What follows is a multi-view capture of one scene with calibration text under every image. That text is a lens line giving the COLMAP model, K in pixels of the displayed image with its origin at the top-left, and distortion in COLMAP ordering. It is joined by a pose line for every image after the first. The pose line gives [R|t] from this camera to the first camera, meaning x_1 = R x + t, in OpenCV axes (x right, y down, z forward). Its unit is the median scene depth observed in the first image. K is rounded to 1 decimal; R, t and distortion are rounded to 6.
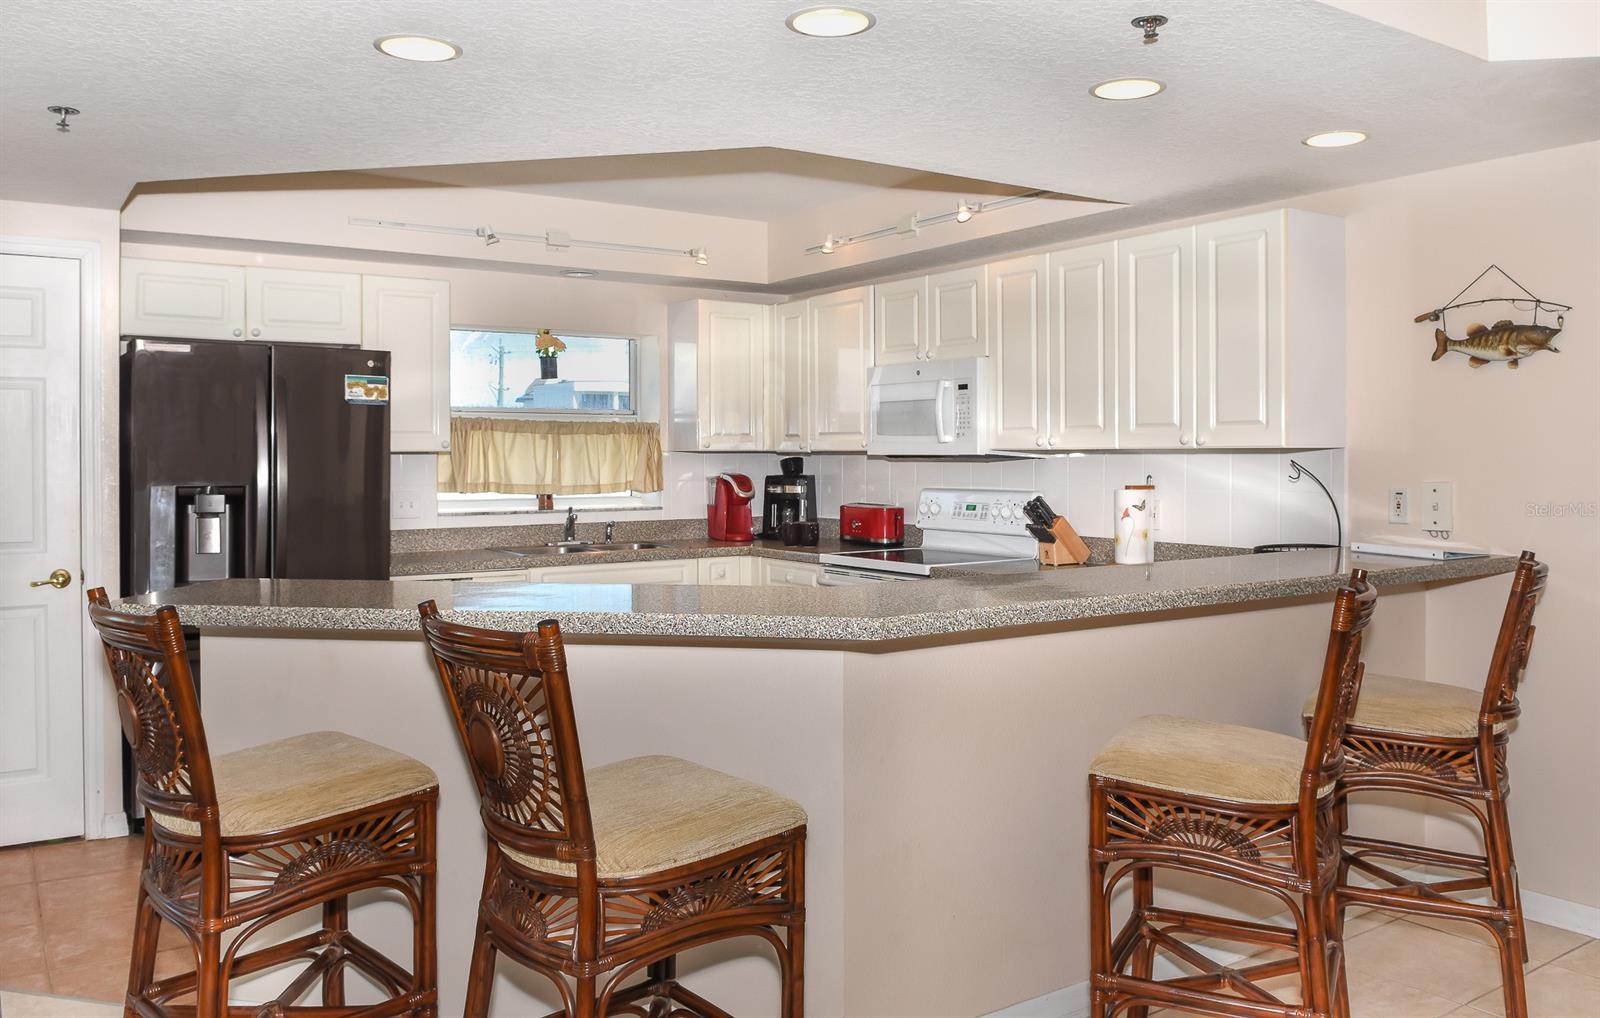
lens RADIAL K [[1284.2, 0, 800.0], [0, 1284.2, 509.0], [0, 0, 1]] dist [-0.060124, -0.004022]
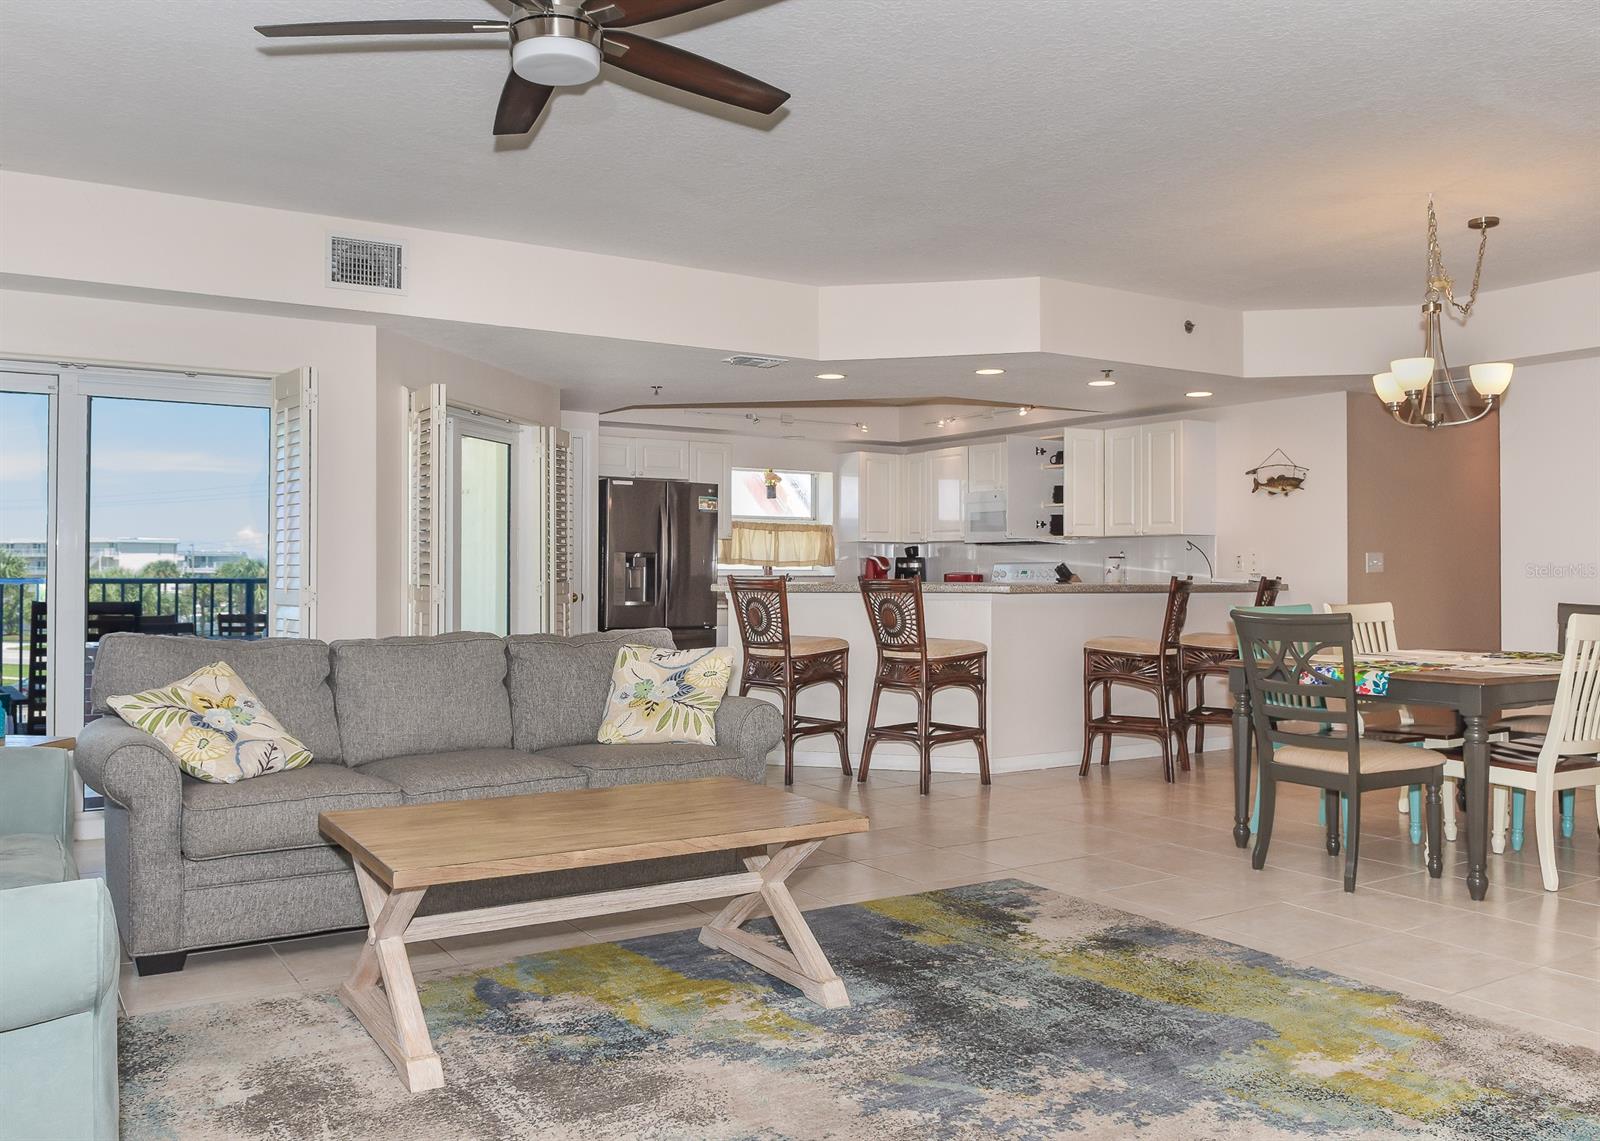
lens RADIAL K [[1266.2, 0, 800.0], [0, 1266.2, 570.5], [0, 0, 1]] dist [0.000611, -0.000212]
pose [[0.999843, 0.006128, -0.016627, -0.170396], [-0.006797, 0.999155, -0.040528, 0.080118], [0.016365, 0.040635, 0.999040, -0.873915]]
